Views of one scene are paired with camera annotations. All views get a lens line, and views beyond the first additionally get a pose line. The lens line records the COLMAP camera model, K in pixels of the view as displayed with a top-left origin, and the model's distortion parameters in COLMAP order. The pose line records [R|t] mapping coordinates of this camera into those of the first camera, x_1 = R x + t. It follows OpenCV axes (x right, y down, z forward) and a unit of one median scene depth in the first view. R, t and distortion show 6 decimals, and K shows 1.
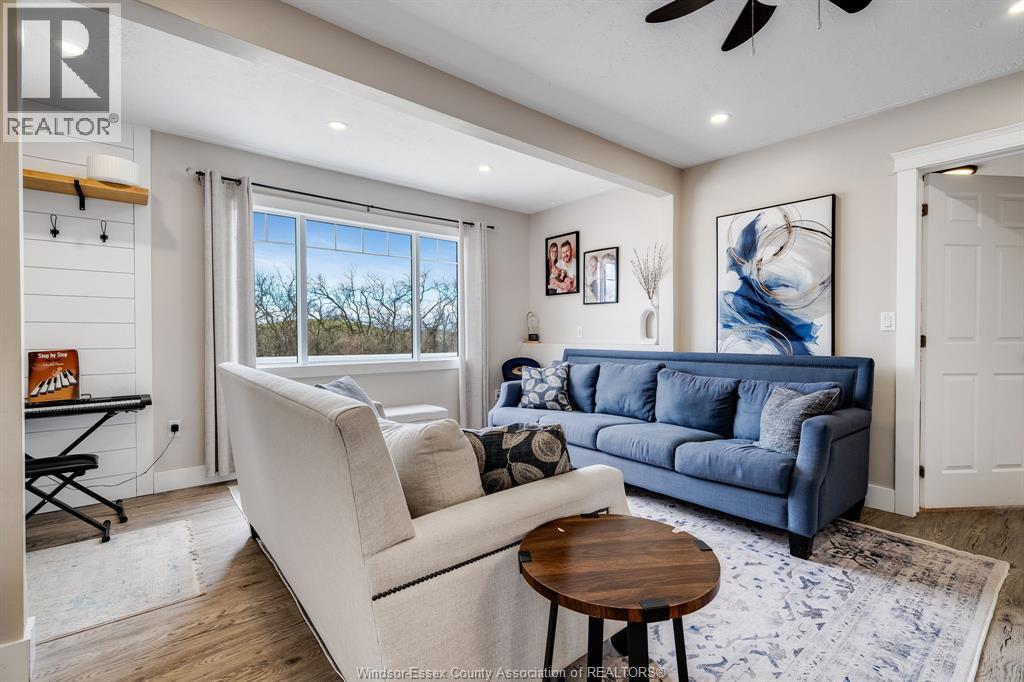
lens RADIAL K [[468.6, 0, 520.4], [0, 468.6, 342.2], [0, 0, 1]] dist [-0.008450, 0.003008]
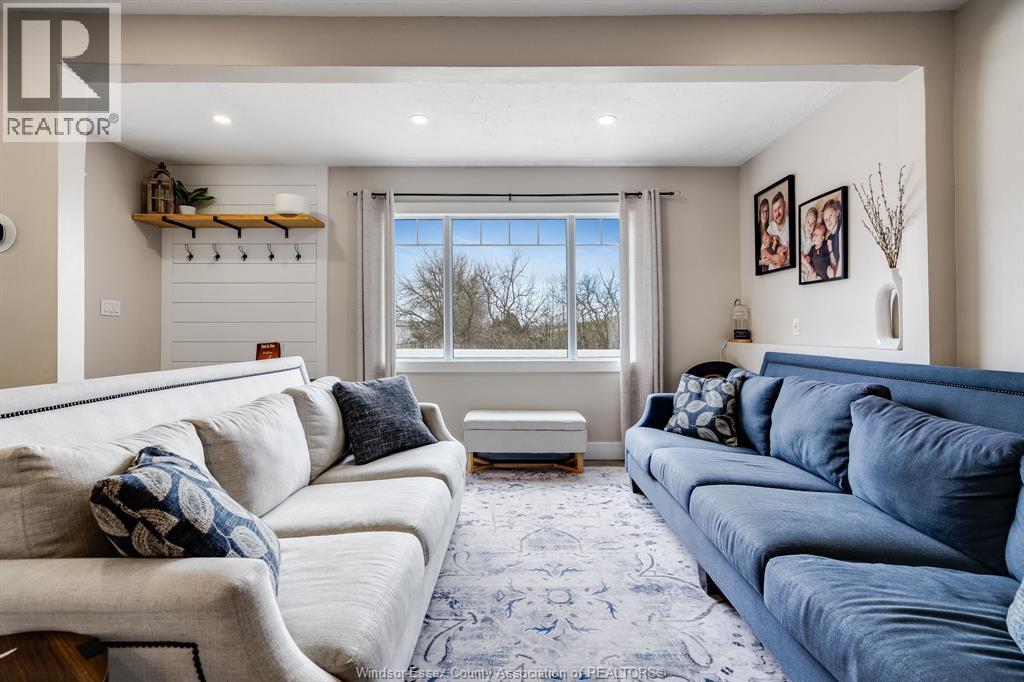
lens RADIAL K [[468.6, 0, 513.1], [0, 468.6, 328.5], [0, 0, 1]] dist [-0.008450, 0.003008]
pose [[0.756902, -0.001717, -0.653526, 0.298007], [-0.009366, 0.999865, -0.013475, -0.008153], [0.653461, 0.016320, 0.756784, 0.286289]]
